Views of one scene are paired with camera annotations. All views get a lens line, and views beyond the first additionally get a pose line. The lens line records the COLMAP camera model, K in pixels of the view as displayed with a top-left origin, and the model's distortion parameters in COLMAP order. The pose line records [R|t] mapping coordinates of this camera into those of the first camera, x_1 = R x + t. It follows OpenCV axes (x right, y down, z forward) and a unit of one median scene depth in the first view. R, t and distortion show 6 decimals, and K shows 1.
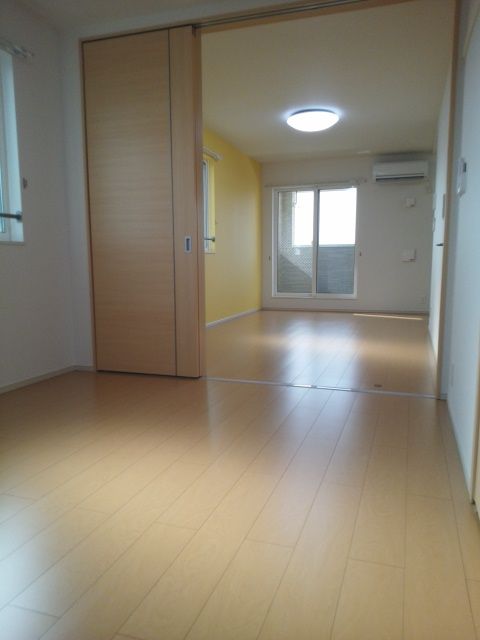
lens RADIAL K [[502.5, 0, 240.0], [0, 502.5, 320.0], [0, 0, 1]] dist [0.006015, 0.000376]
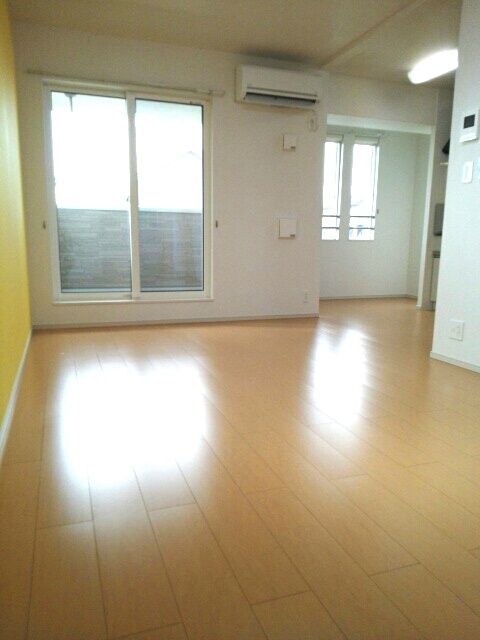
lens RADIAL K [[502.5, 0, 240.0], [0, 502.5, 320.0], [0, 0, 1]] dist [0.006015, 0.000376]
pose [[0.783894, -0.083296, 0.615283, -0.105571], [0.053200, 0.996327, 0.067102, -0.056155], [-0.618612, -0.019868, 0.785446, 0.513227]]
